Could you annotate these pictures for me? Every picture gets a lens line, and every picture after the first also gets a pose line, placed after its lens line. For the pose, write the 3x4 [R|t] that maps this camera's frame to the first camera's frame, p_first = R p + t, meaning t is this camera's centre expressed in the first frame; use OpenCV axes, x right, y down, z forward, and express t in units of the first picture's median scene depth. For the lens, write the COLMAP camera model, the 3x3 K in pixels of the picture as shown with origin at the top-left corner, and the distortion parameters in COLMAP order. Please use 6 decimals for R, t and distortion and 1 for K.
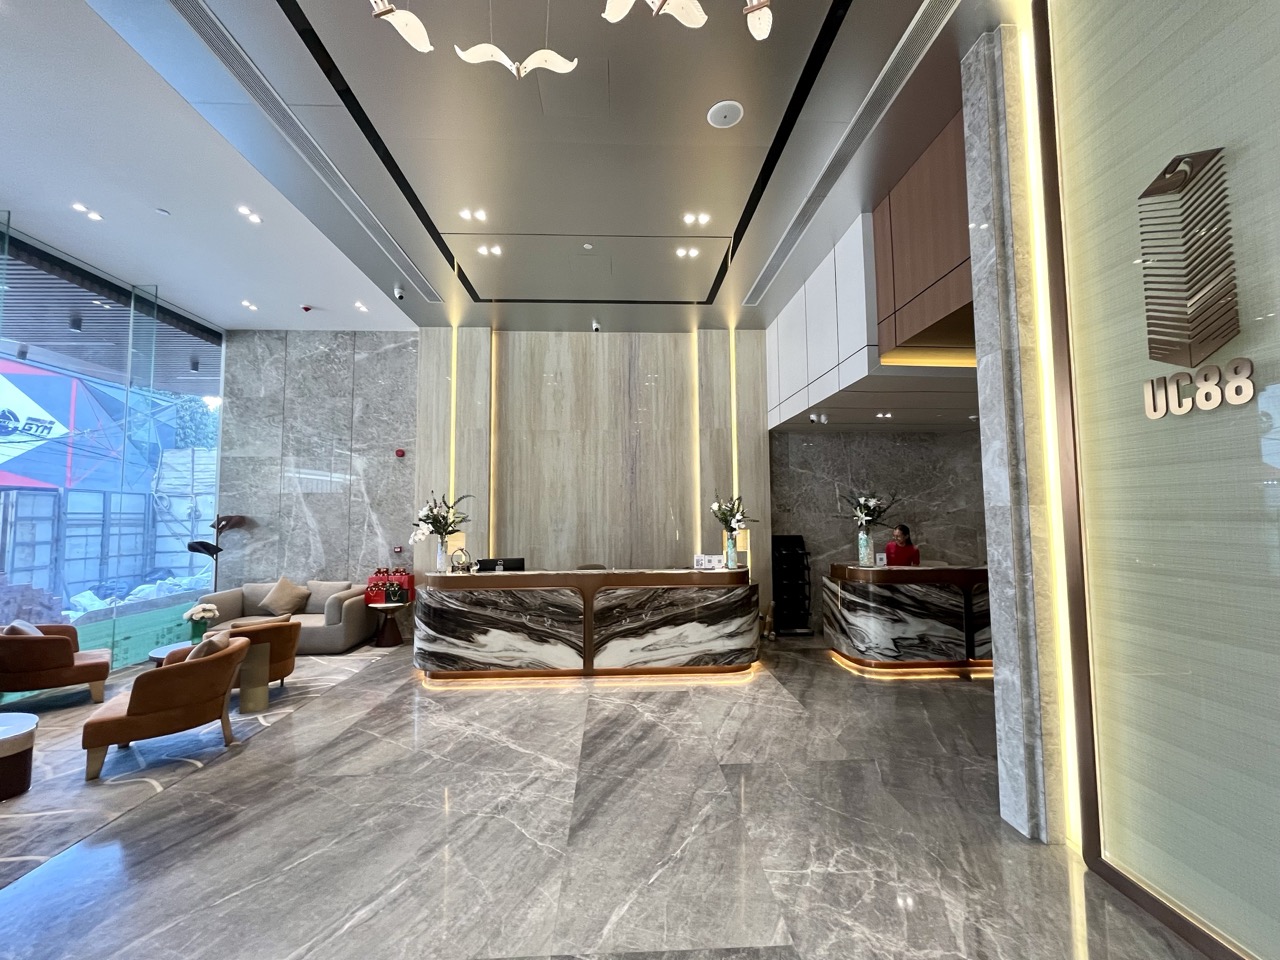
lens RADIAL K [[518.9, 0, 640.9], [0, 518.9, 483.7], [0, 0, 1]] dist [-0.001297, -0.000244]
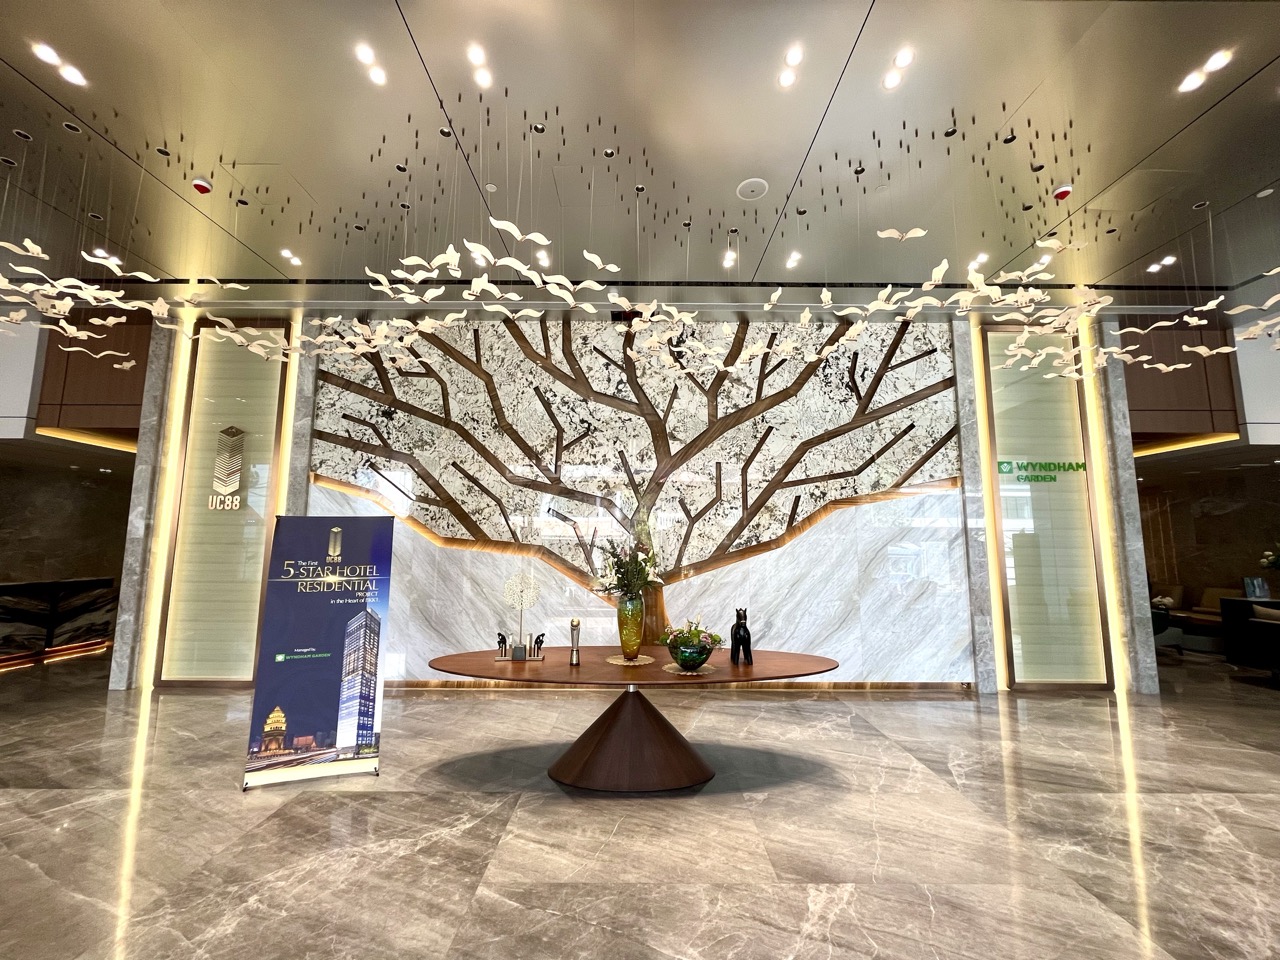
lens RADIAL K [[518.9, 0, 640.9], [0, 518.9, 483.7], [0, 0, 1]] dist [-0.001297, -0.000244]
pose [[0.049712, 0.128737, 0.990432, -1.334266], [-0.070818, 0.989616, -0.125076, -0.056296], [-0.996250, -0.063923, 0.058313, -1.165164]]
